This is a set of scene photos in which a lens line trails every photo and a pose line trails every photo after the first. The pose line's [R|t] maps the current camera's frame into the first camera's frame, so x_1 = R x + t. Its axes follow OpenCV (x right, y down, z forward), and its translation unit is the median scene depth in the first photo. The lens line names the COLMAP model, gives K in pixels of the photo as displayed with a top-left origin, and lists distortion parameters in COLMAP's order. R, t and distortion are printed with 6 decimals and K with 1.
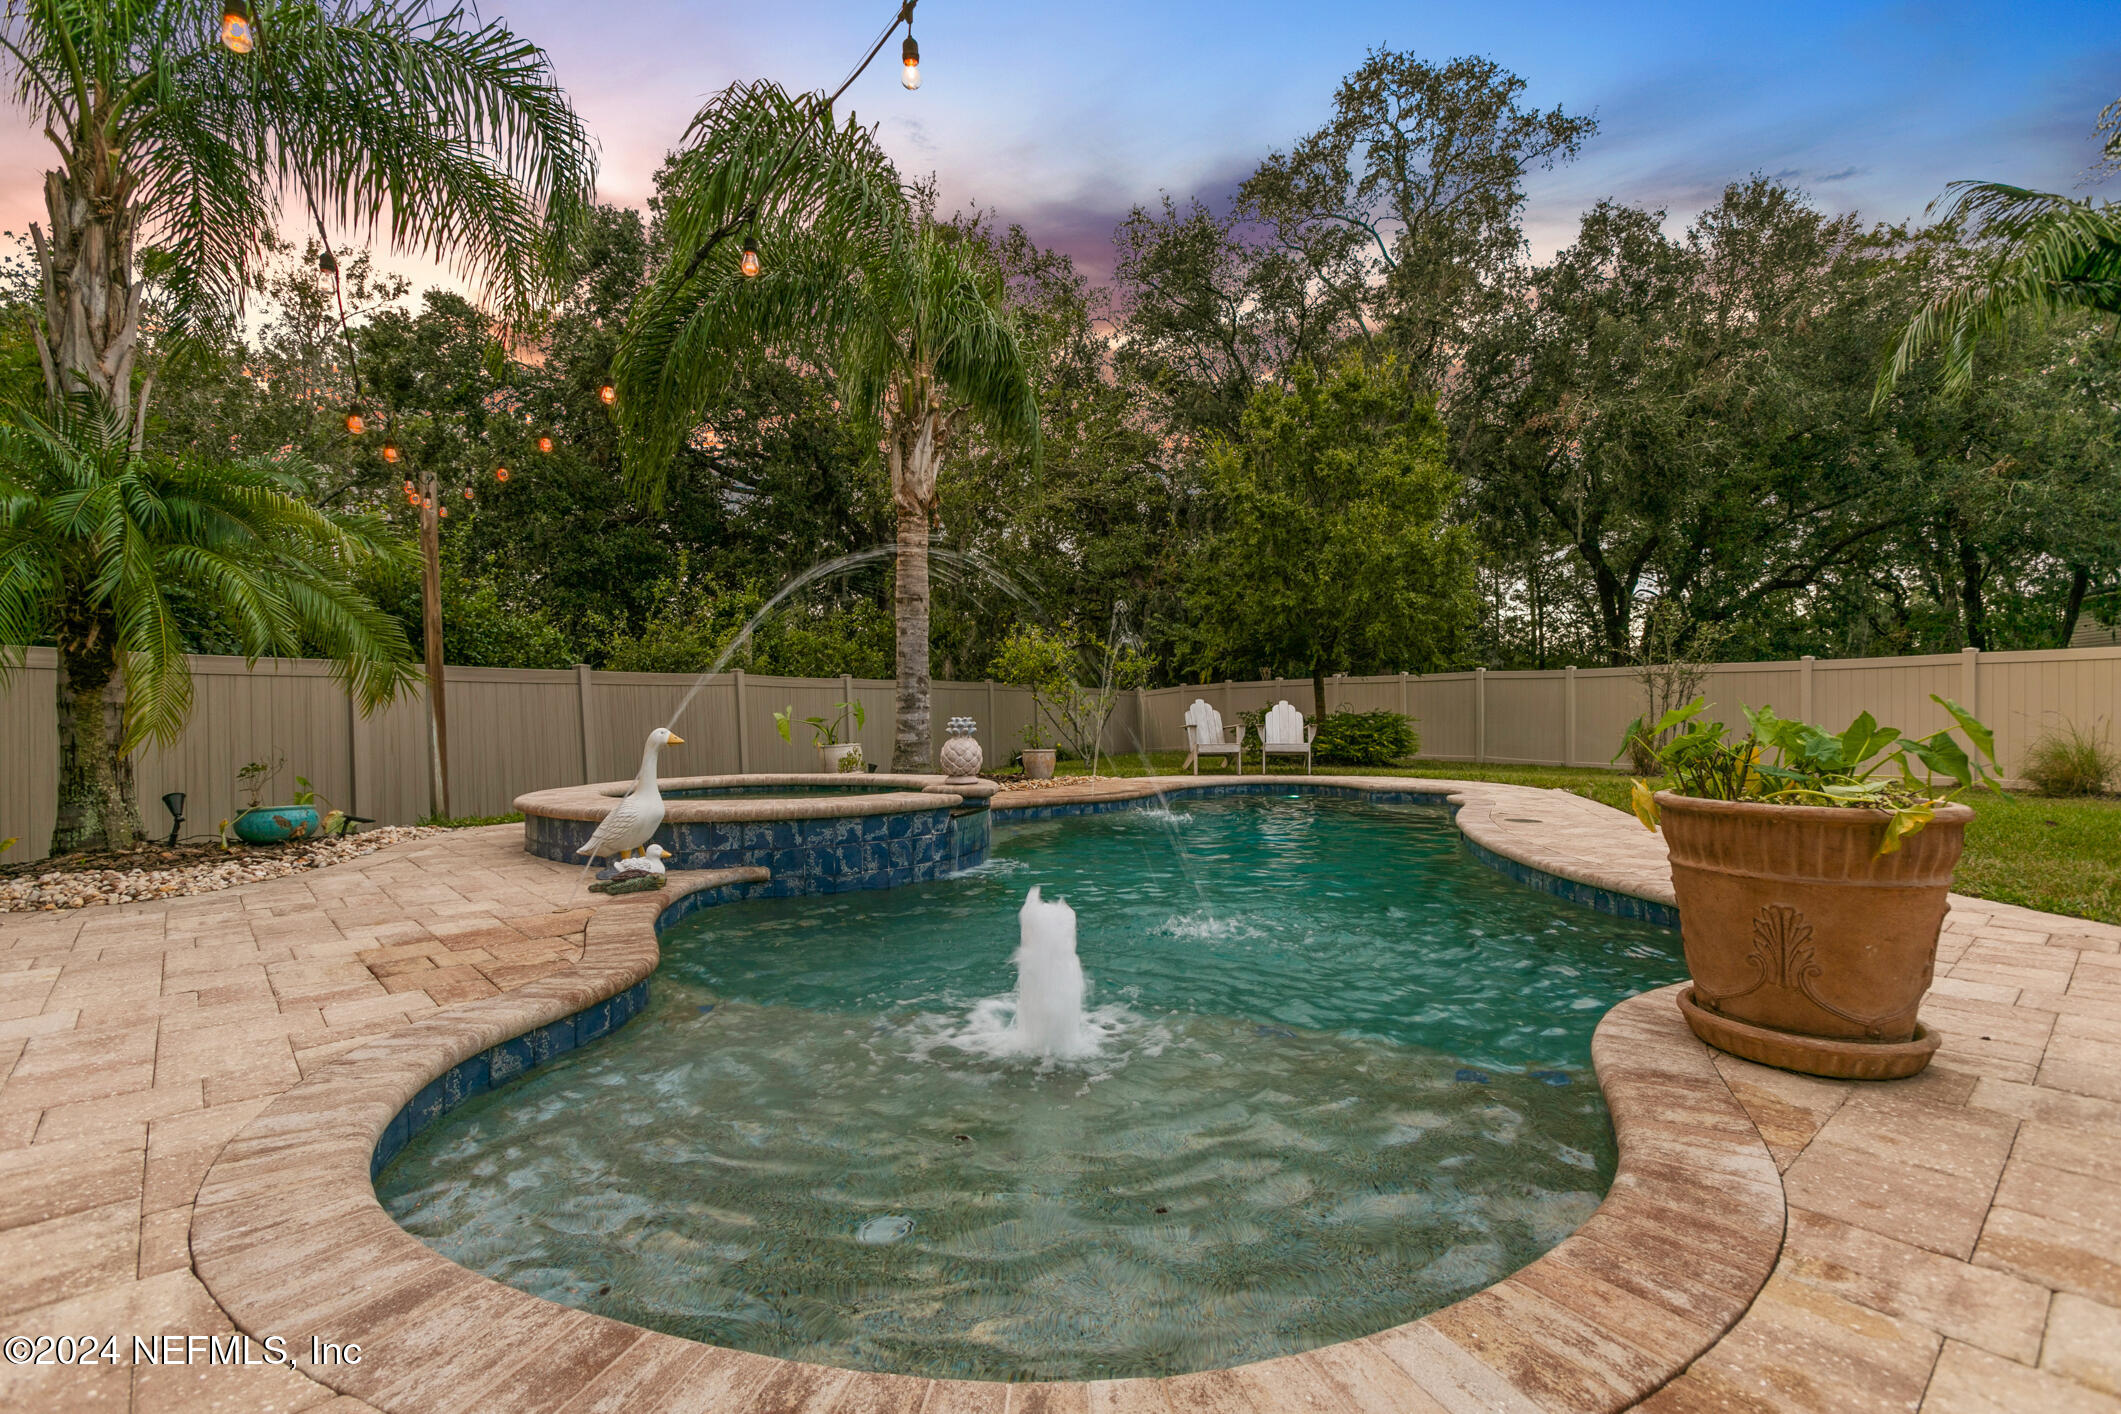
lens RADIAL K [[935.9, 0, 1060.5], [0, 935.9, 707.0], [0, 0, 1]] dist [0.063023, 0.000016]
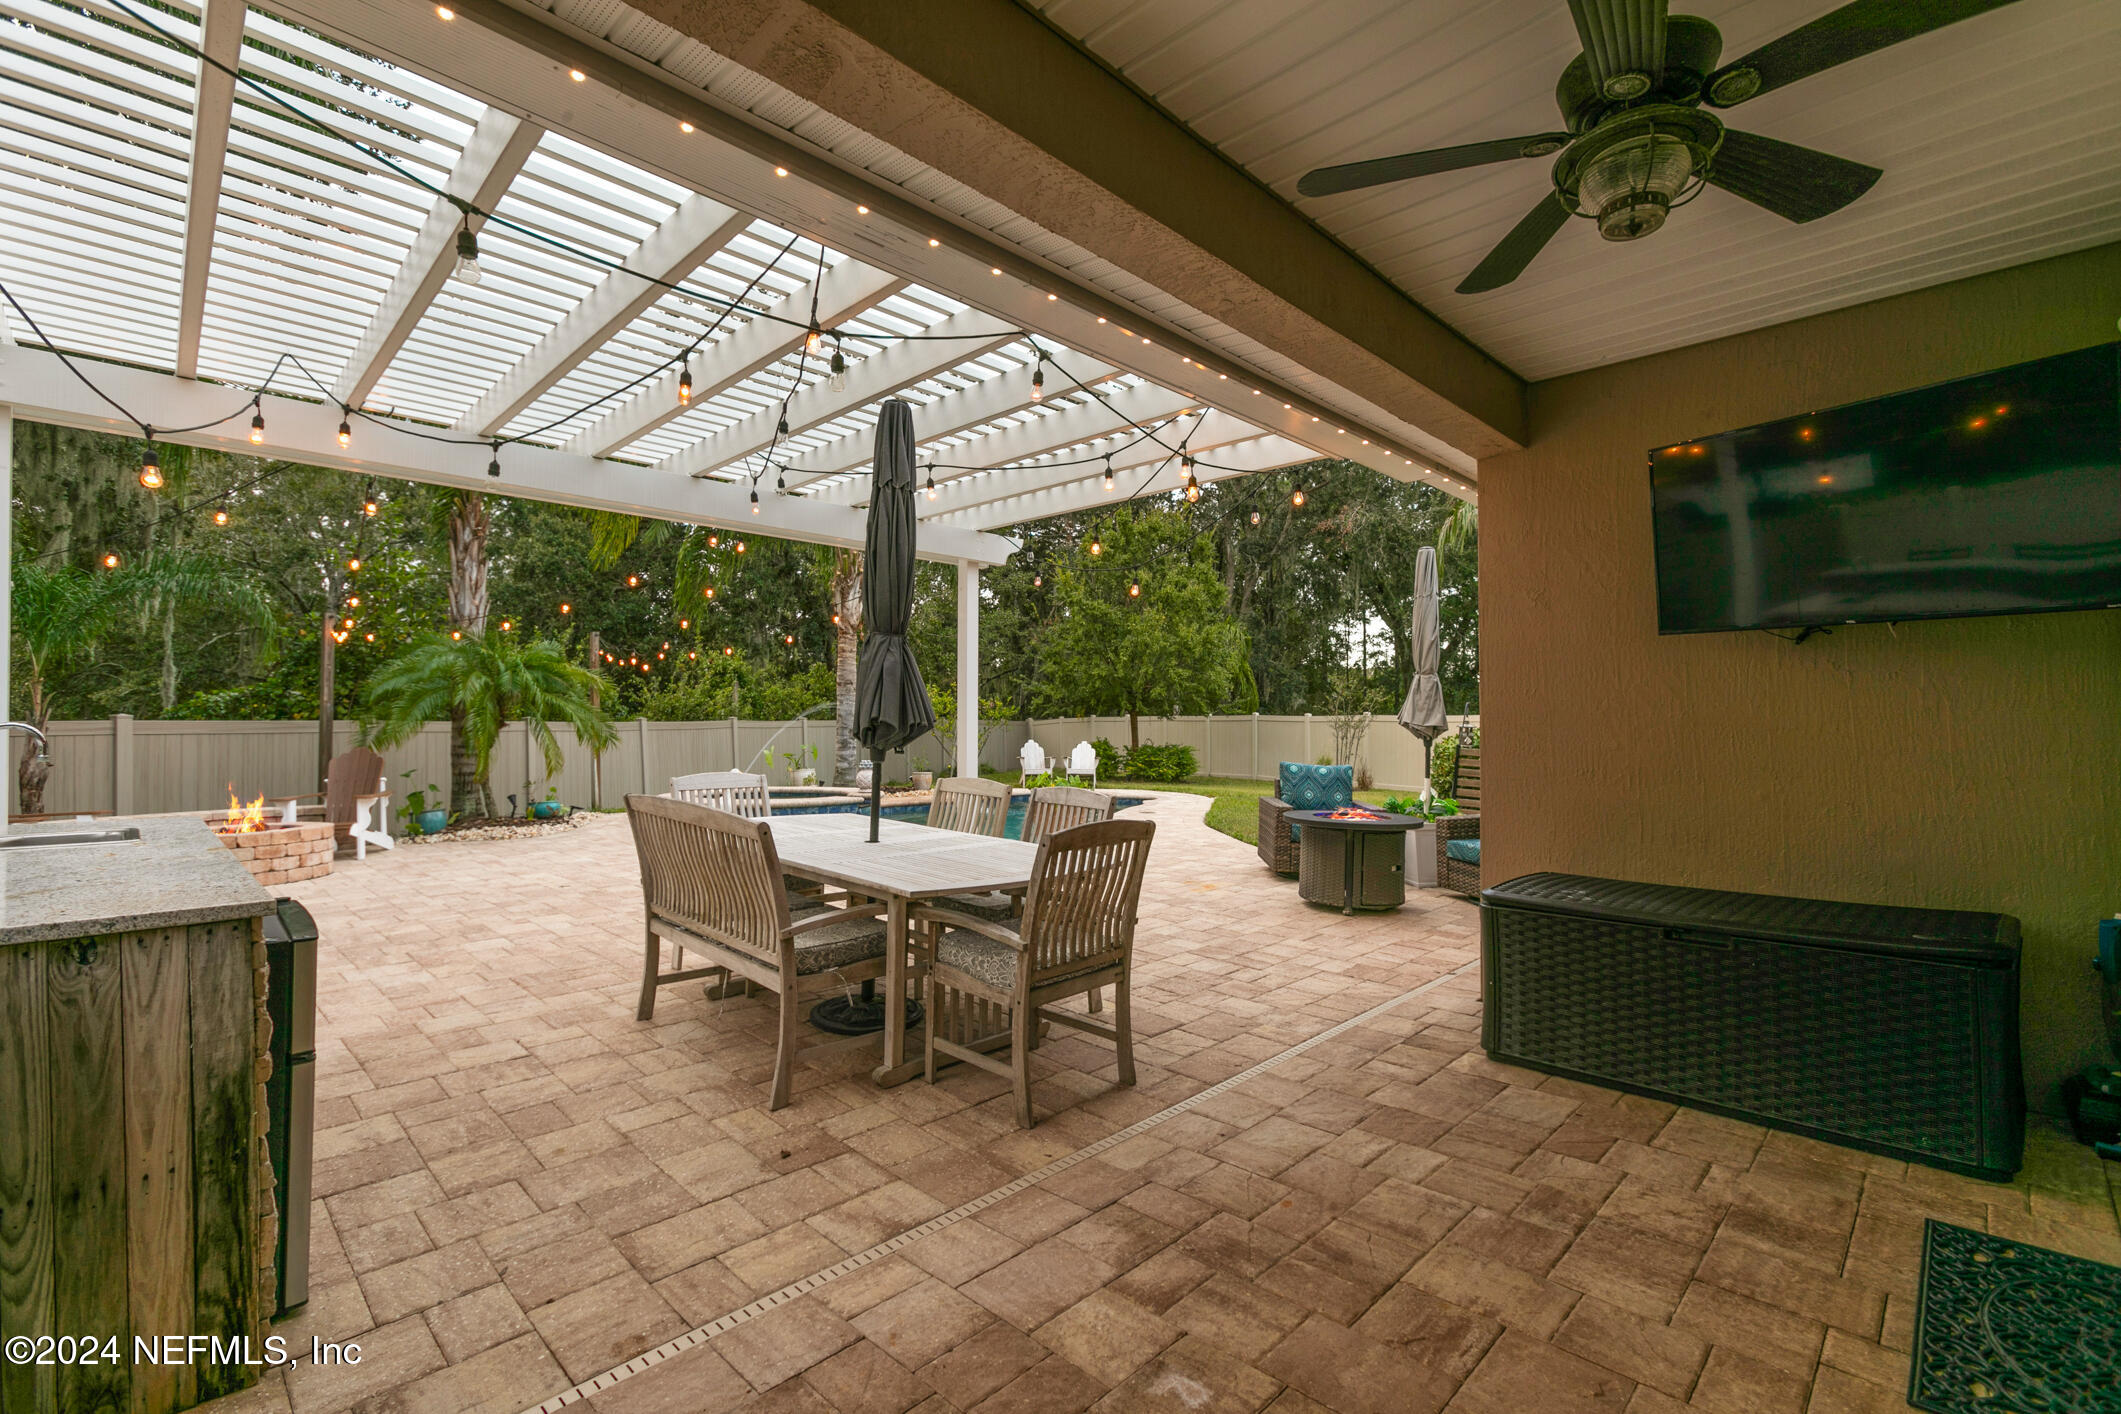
lens RADIAL K [[916.1, 0, 1109.1], [0, 916.1, 729.3], [0, 0, 1]] dist [-0.001226, -0.000006]
pose [[0.994143, 0.010563, 0.107555, 0.113556], [-0.012318, 0.999801, 0.015666, -0.052707], [-0.107368, -0.016899, 0.994076, -0.580168]]
